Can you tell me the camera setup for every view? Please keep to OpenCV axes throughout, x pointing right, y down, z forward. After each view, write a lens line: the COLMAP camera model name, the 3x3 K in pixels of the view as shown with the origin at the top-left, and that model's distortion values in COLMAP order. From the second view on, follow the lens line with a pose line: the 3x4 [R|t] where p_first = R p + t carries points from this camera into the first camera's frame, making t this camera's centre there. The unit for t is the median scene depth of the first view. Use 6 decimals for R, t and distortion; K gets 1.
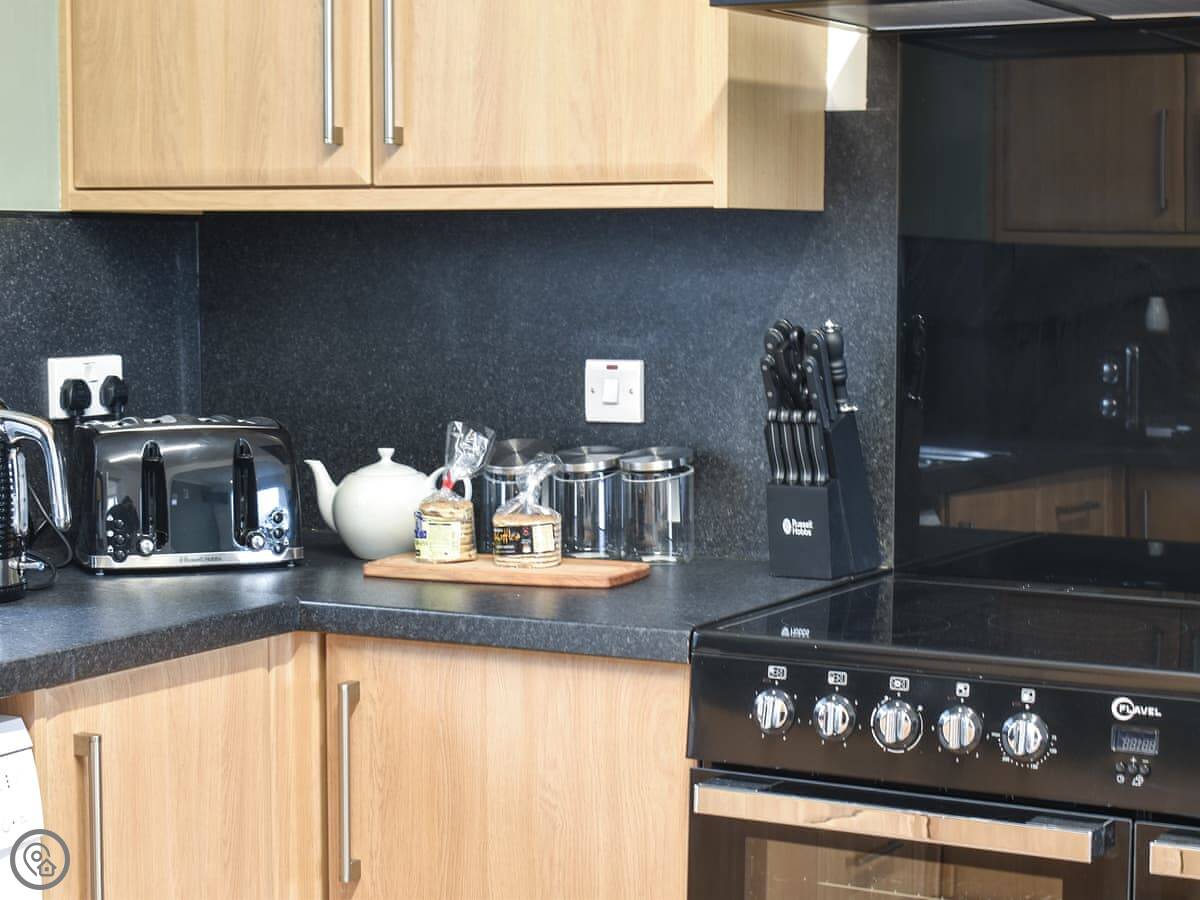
lens RADIAL K [[2563.8, 0, 600.0], [0, 2563.8, 450.0], [0, 0, 1]] dist [-0.012277, 0.055974]
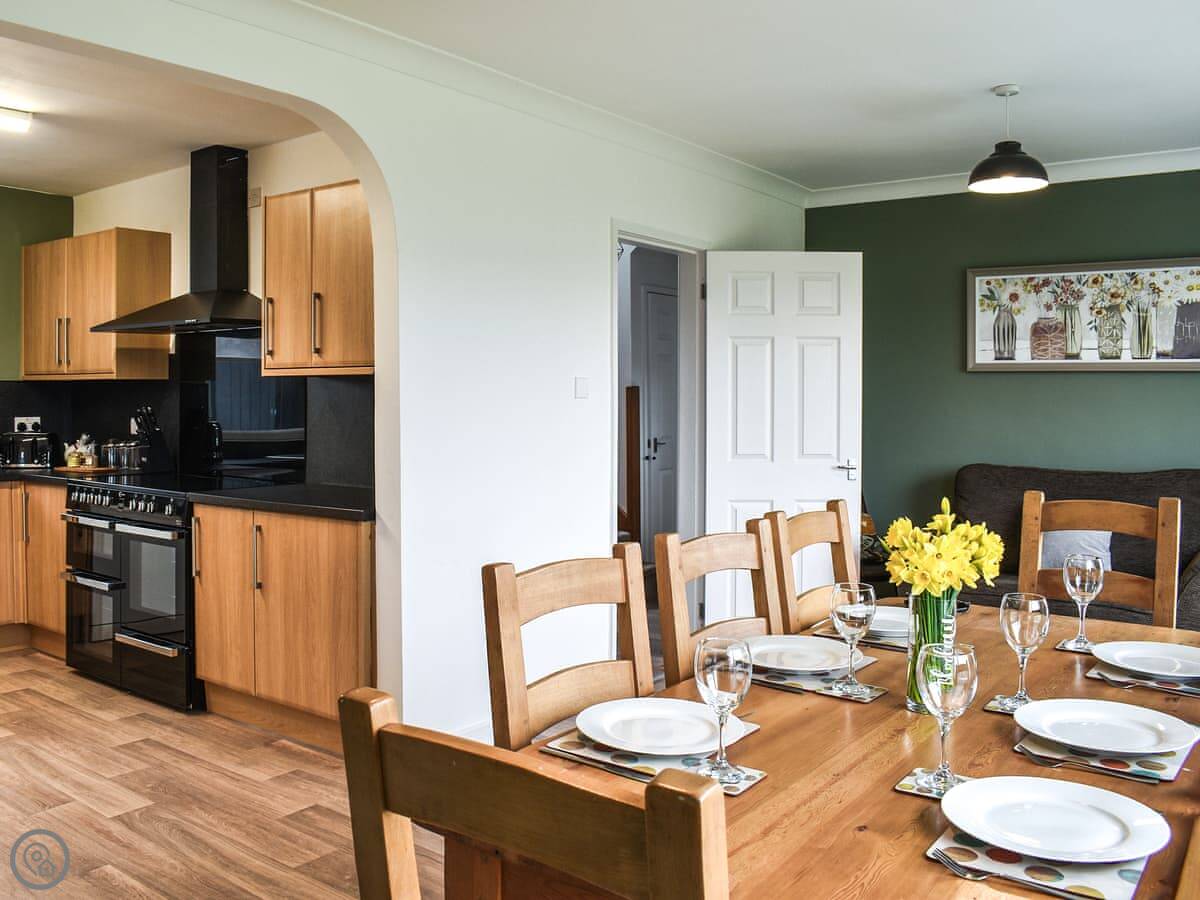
lens RADIAL K [[1096.3, 0, 602.2], [0, 1096.3, 418.6], [0, 0, 1]] dist [-0.116954, 0.020030]
pose [[0.988736, 0.005804, -0.149555, 1.009918], [-0.014598, 0.998223, -0.057768, 0.052323], [0.148954, 0.059301, 0.987064, -0.528191]]
